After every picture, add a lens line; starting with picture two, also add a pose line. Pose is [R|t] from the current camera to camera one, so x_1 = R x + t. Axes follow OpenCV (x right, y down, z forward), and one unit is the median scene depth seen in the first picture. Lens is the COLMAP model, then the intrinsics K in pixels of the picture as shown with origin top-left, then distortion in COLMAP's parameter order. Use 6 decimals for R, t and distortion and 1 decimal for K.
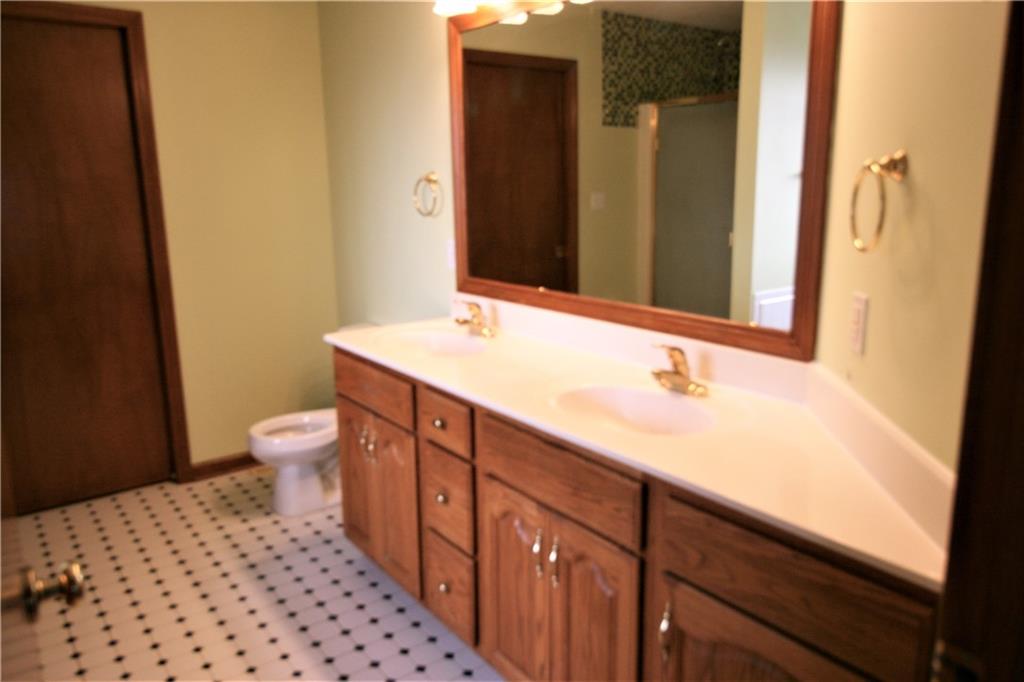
lens RADIAL K [[734.5, 0, 511.9], [0, 734.5, 340.3], [0, 0, 1]] dist [0.019401, -0.009153]
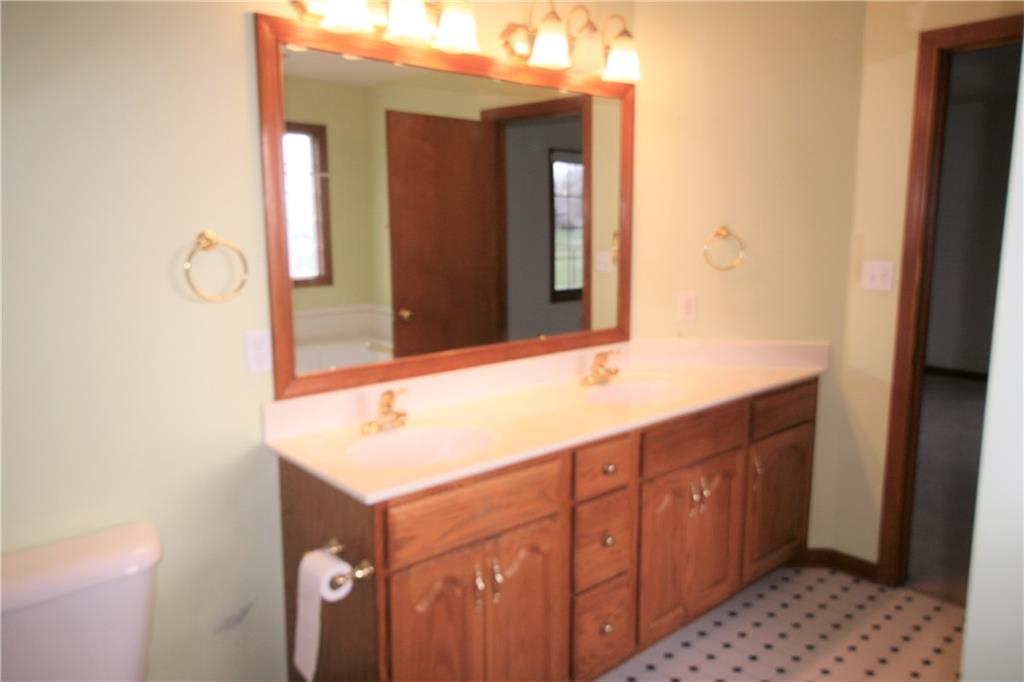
lens RADIAL K [[734.5, 0, 514.8], [0, 734.5, 342.5], [0, 0, 1]] dist [0.019401, -0.009153]
pose [[-0.046142, -0.144641, 0.988408, -0.986357], [0.216266, 0.964549, 0.151245, -0.222662], [-0.975244, 0.220737, -0.013225, 0.976649]]
